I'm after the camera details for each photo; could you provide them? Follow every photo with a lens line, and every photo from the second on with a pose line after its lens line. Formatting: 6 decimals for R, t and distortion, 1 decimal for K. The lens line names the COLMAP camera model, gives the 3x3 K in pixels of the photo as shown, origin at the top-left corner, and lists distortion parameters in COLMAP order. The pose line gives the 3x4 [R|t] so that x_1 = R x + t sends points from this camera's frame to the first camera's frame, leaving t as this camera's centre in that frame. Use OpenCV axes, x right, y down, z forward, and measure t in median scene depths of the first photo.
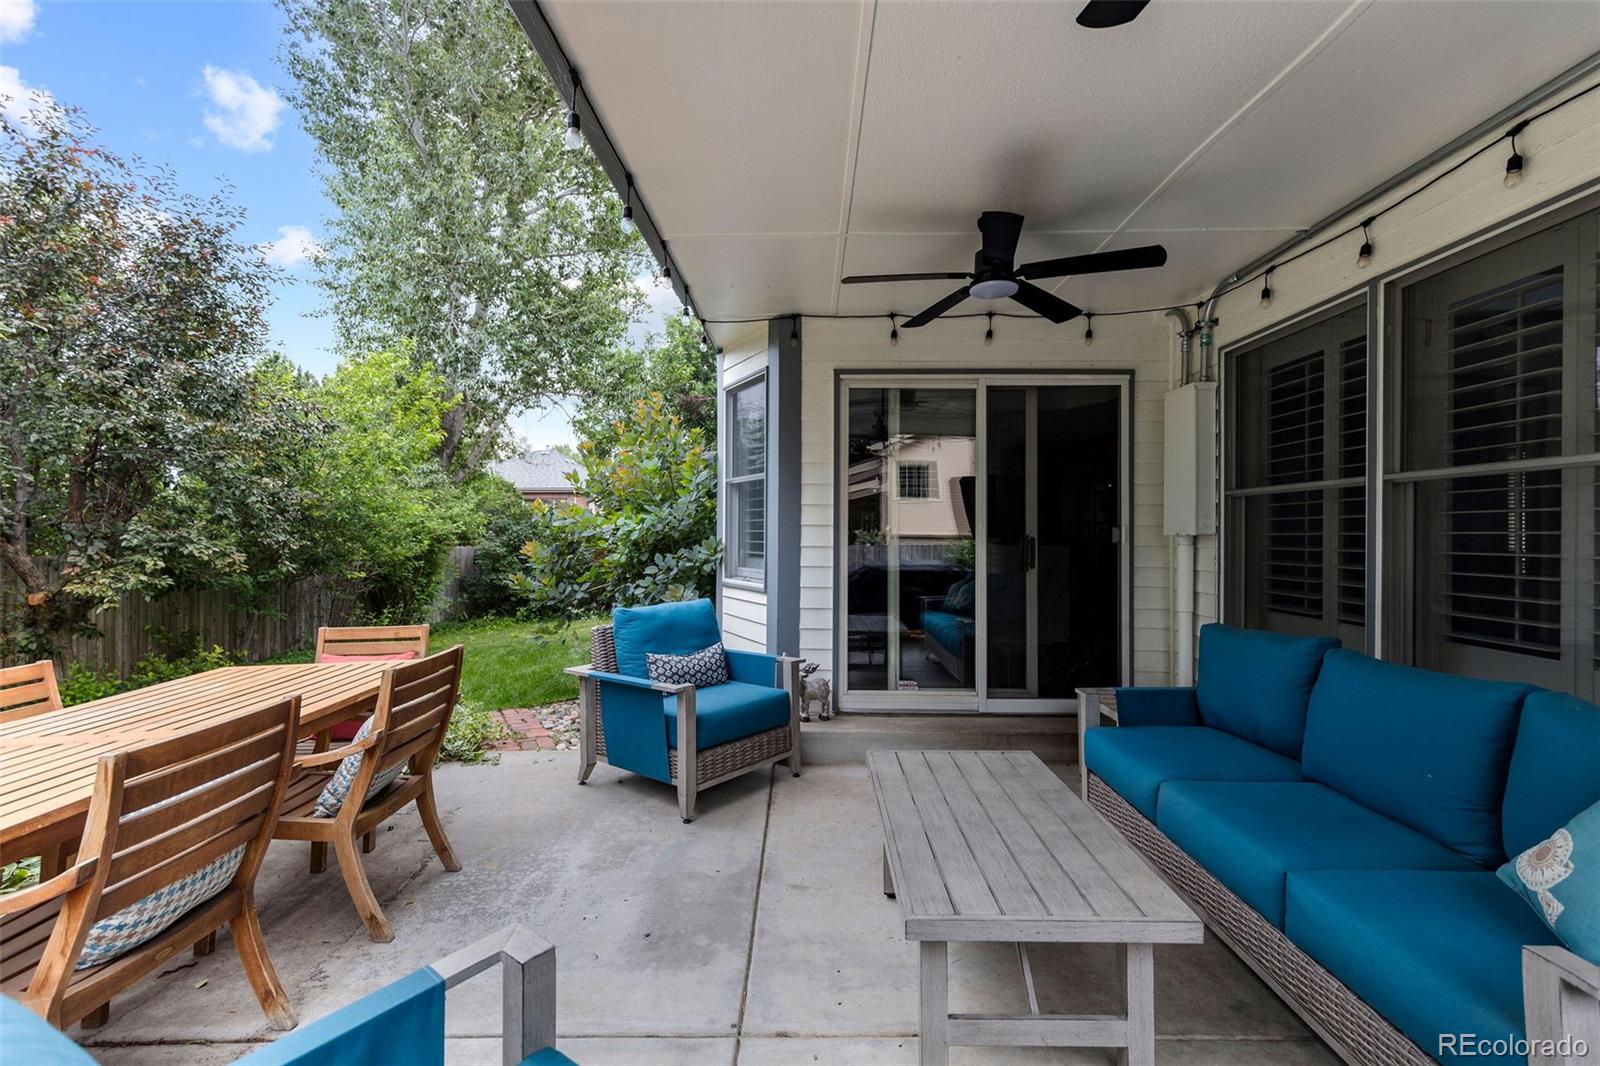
lens RADIAL K [[713.2, 0, 800.0], [0, 713.2, 533.0], [0, 0, 1]] dist [0.001752, 0.000142]
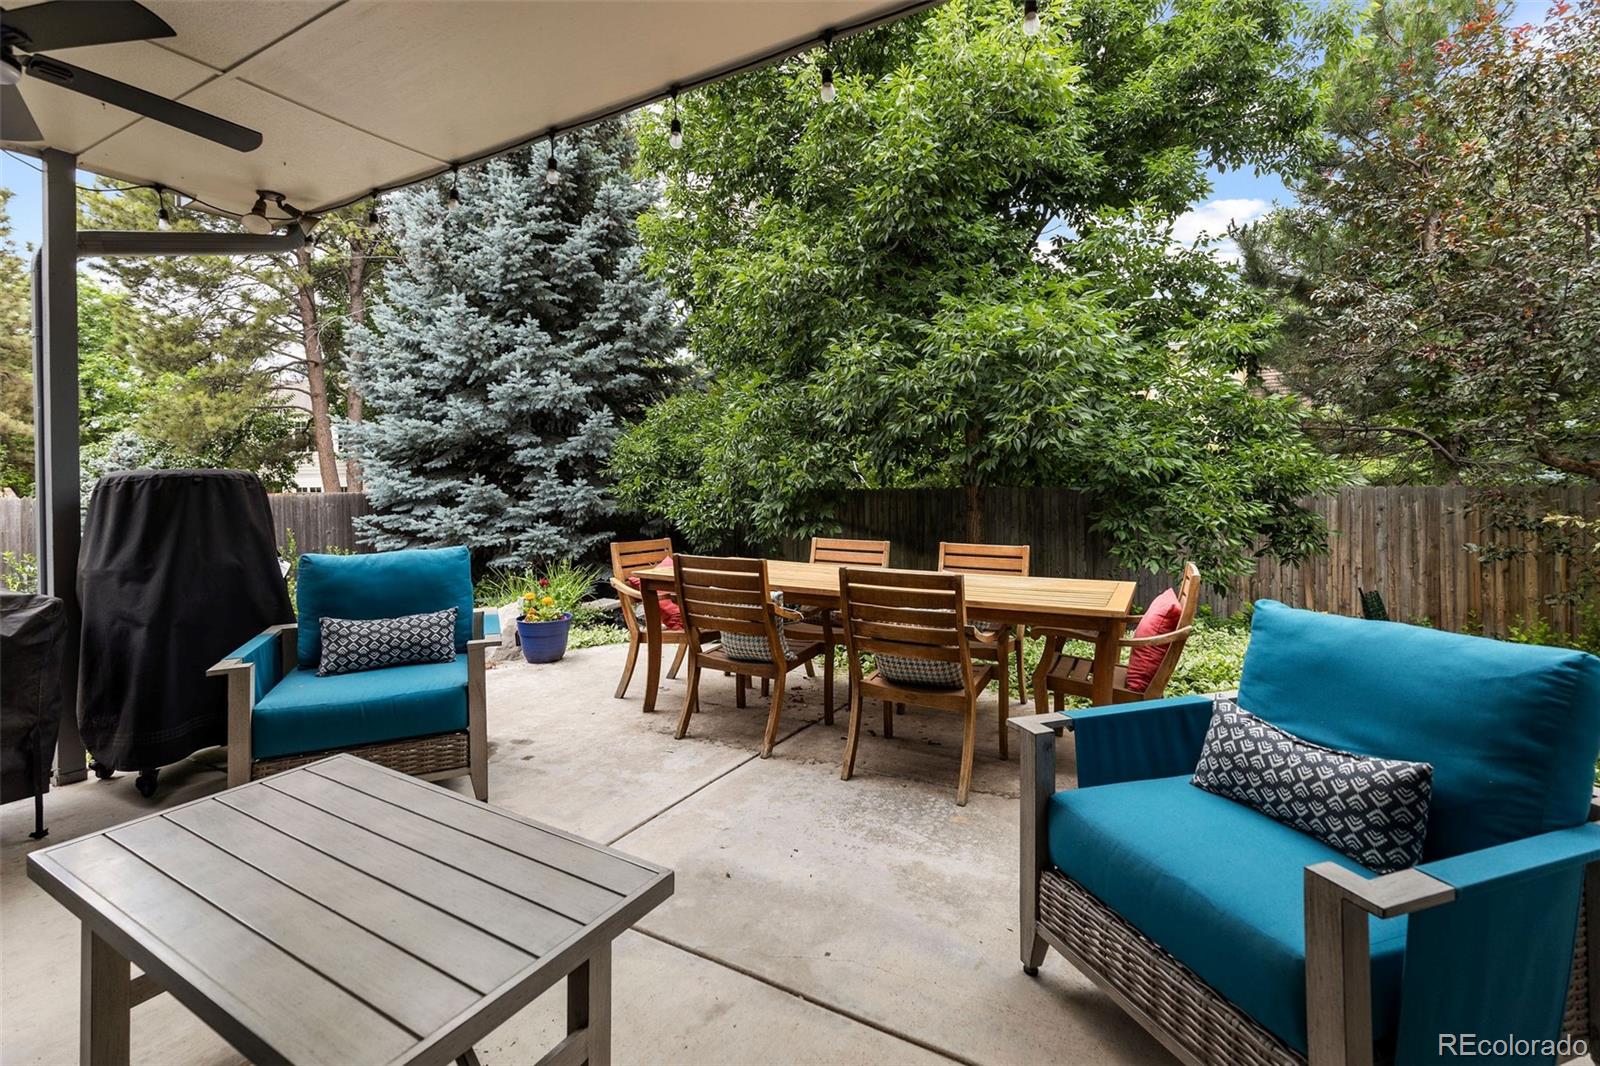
lens RADIAL K [[727.1, 0, 802.6], [0, 727.1, 511.2], [0, 0, 1]] dist [0.001260, 0.000125]
pose [[-0.477379, 0.059462, -0.876683, 0.353970], [-0.000037, 0.997706, 0.067690, 0.003748], [0.878698, 0.032346, -0.476282, 0.955999]]
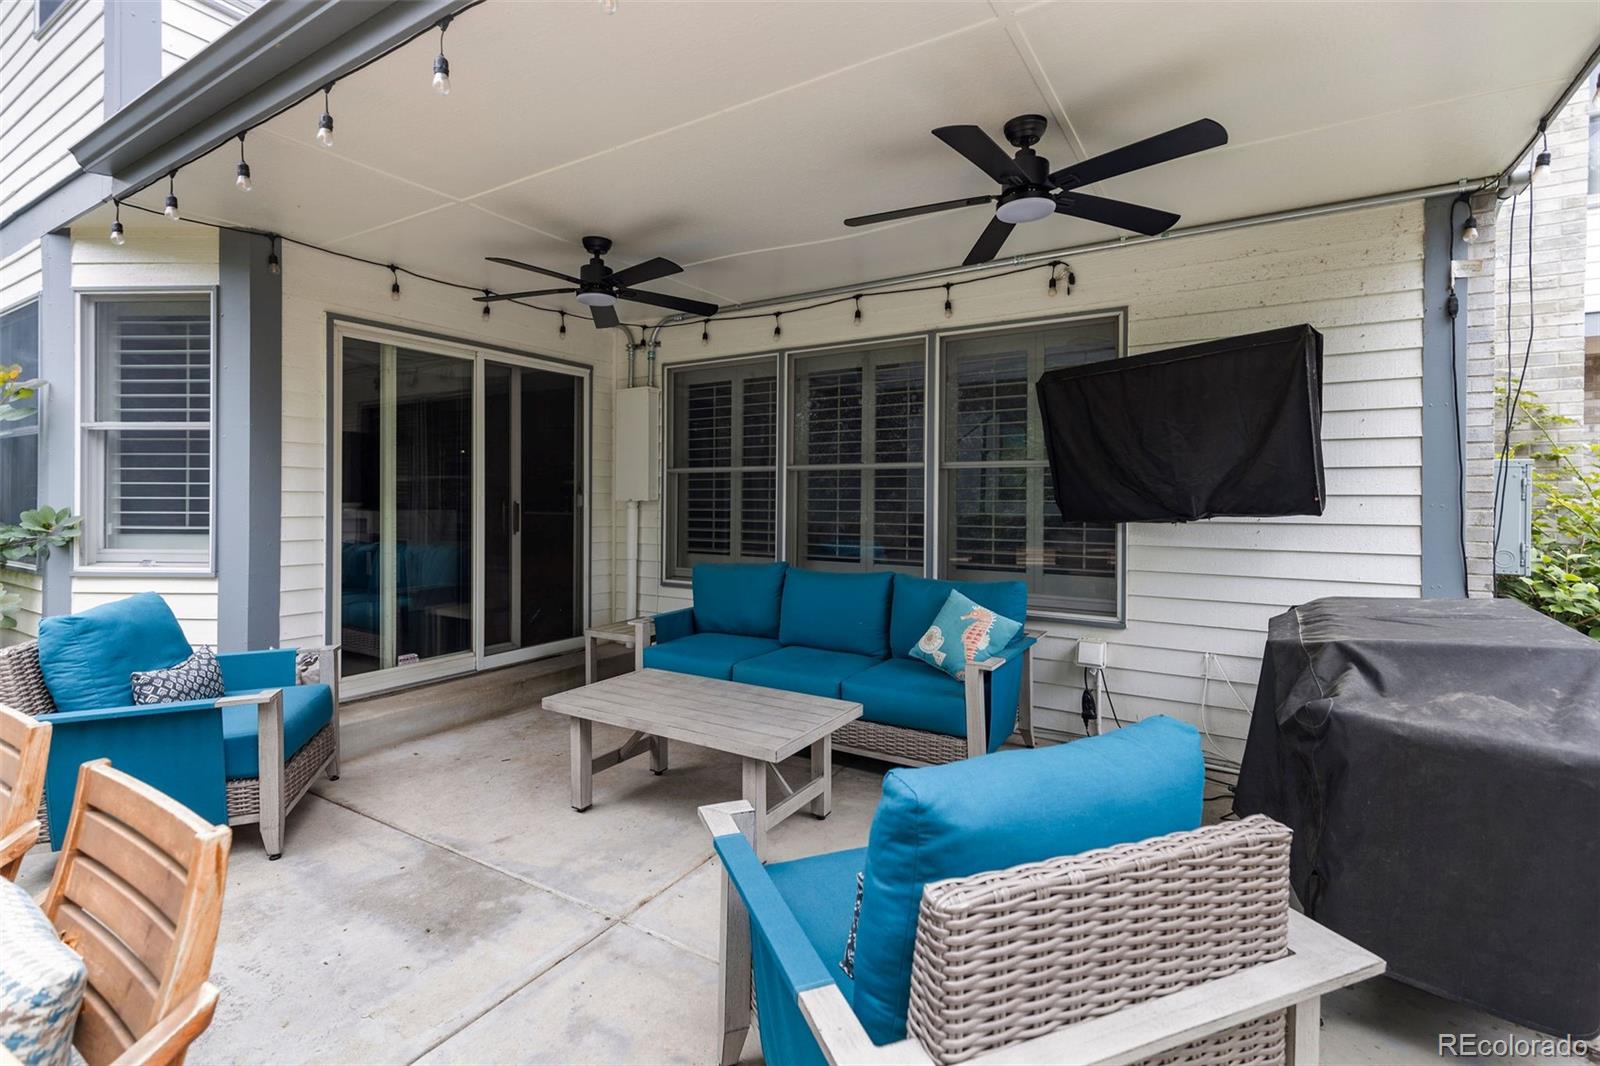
lens RADIAL K [[727.1, 0, 802.6], [0, 727.1, 511.2], [0, 0, 1]] dist [0.001260, 0.000125]
pose [[0.508873, -0.019230, 0.860627, -0.483189], [-0.000608, 0.999742, 0.022698, -0.008853], [-0.860841, -0.012074, 0.508730, 0.056197]]
